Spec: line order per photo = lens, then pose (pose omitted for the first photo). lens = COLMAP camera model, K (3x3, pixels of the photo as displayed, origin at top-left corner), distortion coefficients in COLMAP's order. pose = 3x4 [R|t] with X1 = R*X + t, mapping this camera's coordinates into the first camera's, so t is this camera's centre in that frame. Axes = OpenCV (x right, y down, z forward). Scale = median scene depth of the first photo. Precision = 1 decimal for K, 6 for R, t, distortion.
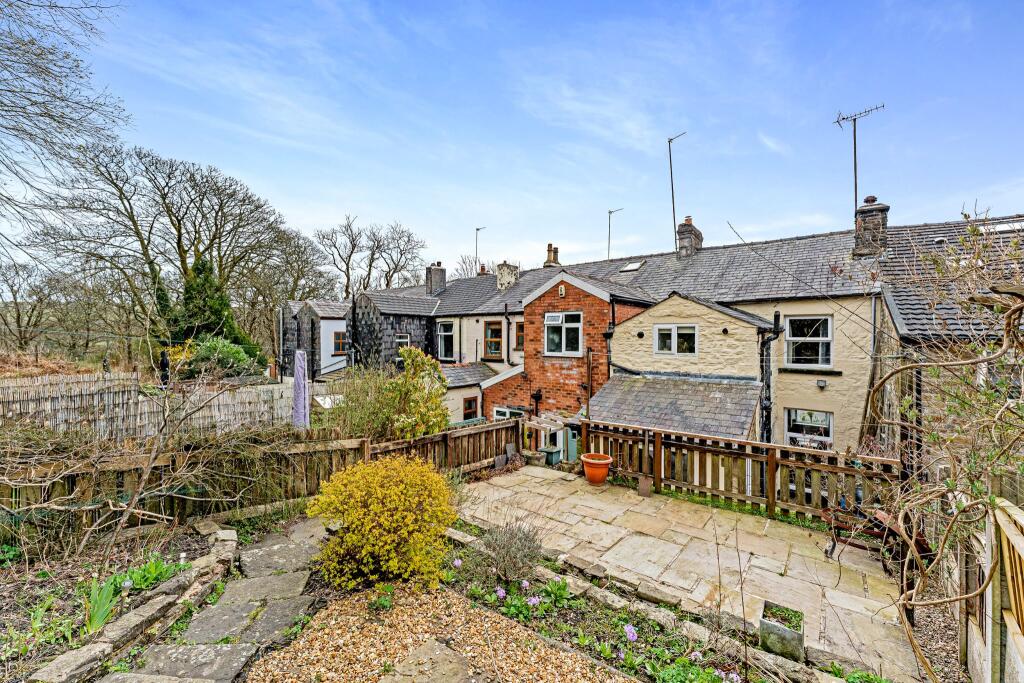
lens RADIAL K [[421.2, 0, 512.0], [0, 421.2, 341.5], [0, 0, 1]] dist [0.000823, 0.000347]
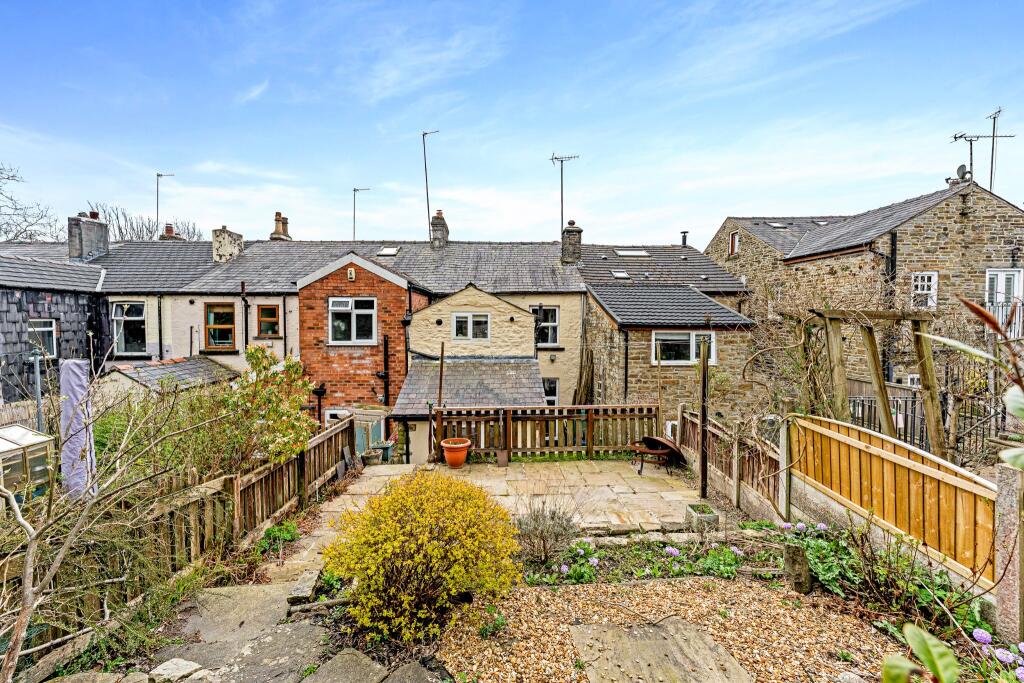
lens RADIAL K [[421.2, 0, 512.0], [0, 421.2, 341.5], [0, 0, 1]] dist [0.000823, 0.000347]
pose [[0.754890, -0.036882, 0.654814, -0.224559], [0.007655, 0.998845, 0.047434, -0.014271], [-0.655807, -0.030795, 0.754300, 0.073806]]
